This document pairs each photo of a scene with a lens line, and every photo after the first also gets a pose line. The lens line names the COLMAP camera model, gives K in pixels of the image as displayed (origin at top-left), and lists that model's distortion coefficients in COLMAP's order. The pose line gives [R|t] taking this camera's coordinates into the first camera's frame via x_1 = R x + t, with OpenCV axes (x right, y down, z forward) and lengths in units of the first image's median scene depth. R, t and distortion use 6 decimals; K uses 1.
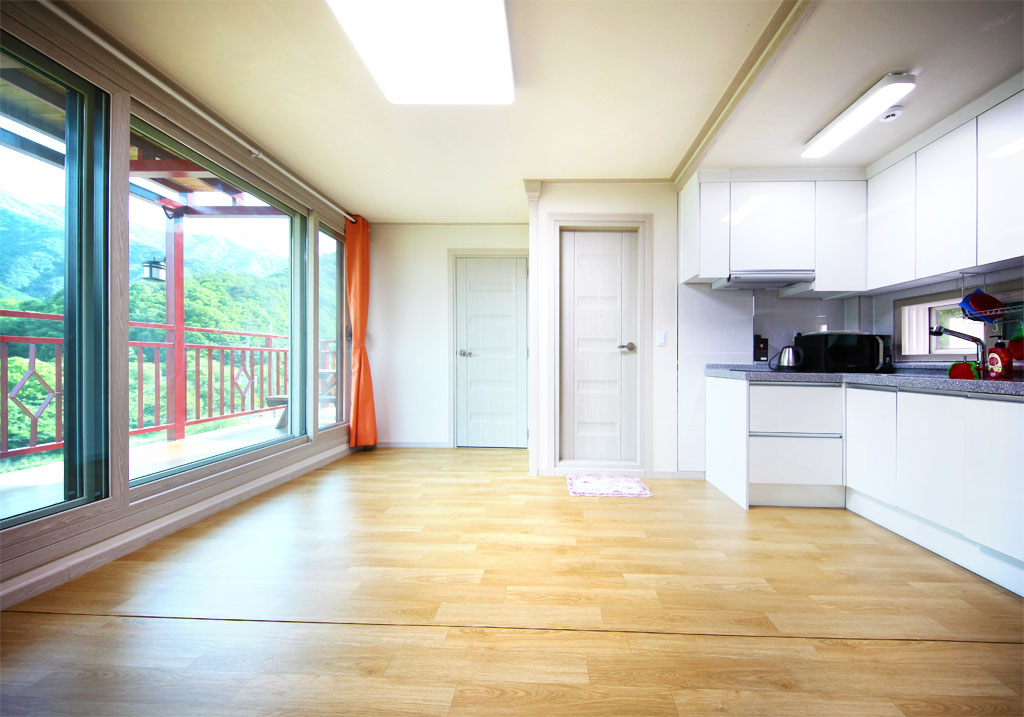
lens RADIAL K [[355.5, 0, 533.4], [0, 355.5, 357.1], [0, 0, 1]] dist [0.000000, -0.000499]
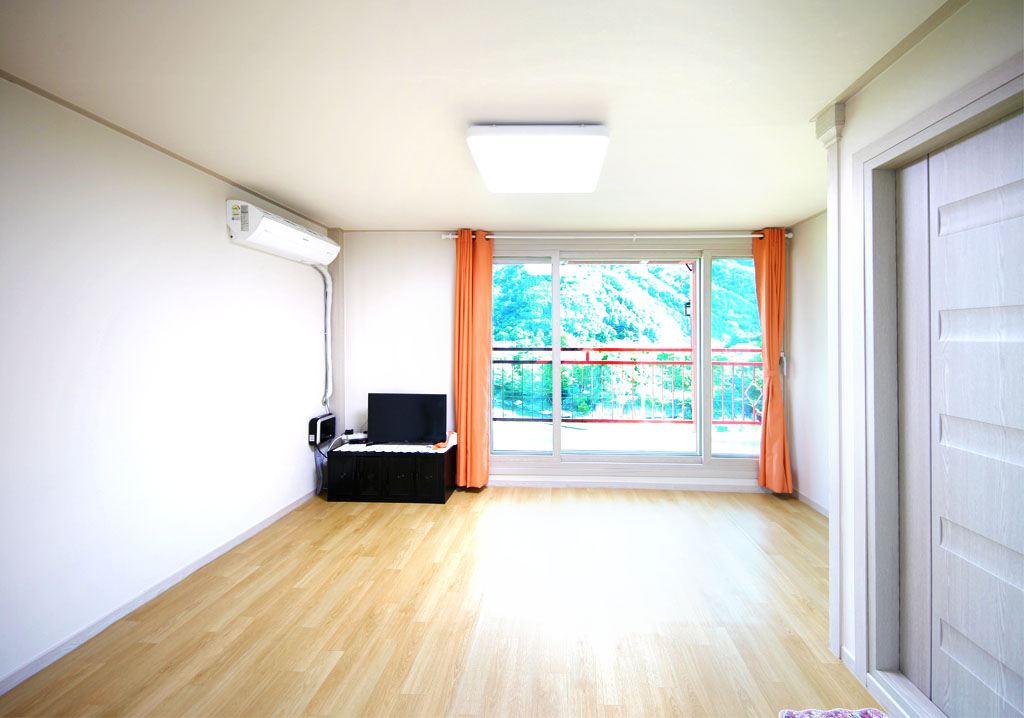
lens RADIAL K [[387.6, 0, 555.0], [0, 387.6, 339.8], [0, 0, 1]] dist [0.001299, -0.000292]
pose [[0.009310, -0.006734, -0.999934, 0.568223], [0.006936, 0.999954, -0.006669, -0.137698], [0.999933, -0.006874, 0.009356, 0.552624]]
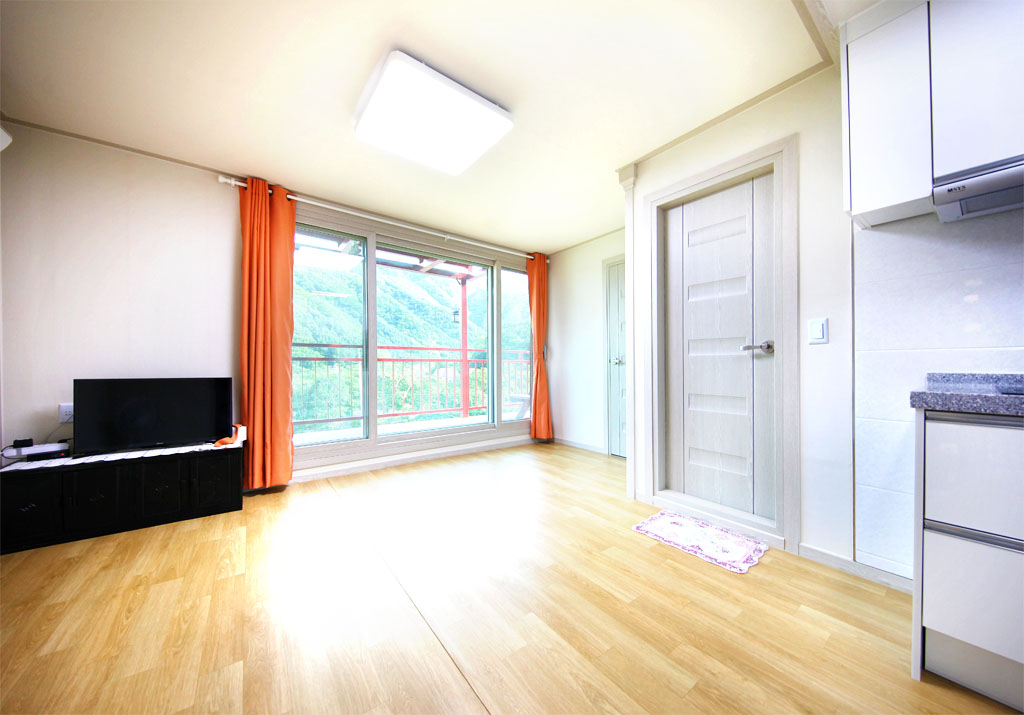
lens RADIAL K [[341.6, 0, 521.8], [0, 341.6, 367.0], [0, 0, 1]] dist [-0.000470, -0.000280]
pose [[0.640874, -0.007674, -0.767608, 0.466922], [0.011070, 0.999938, -0.000755, 0.003306], [0.767566, -0.008013, 0.640919, 0.235630]]
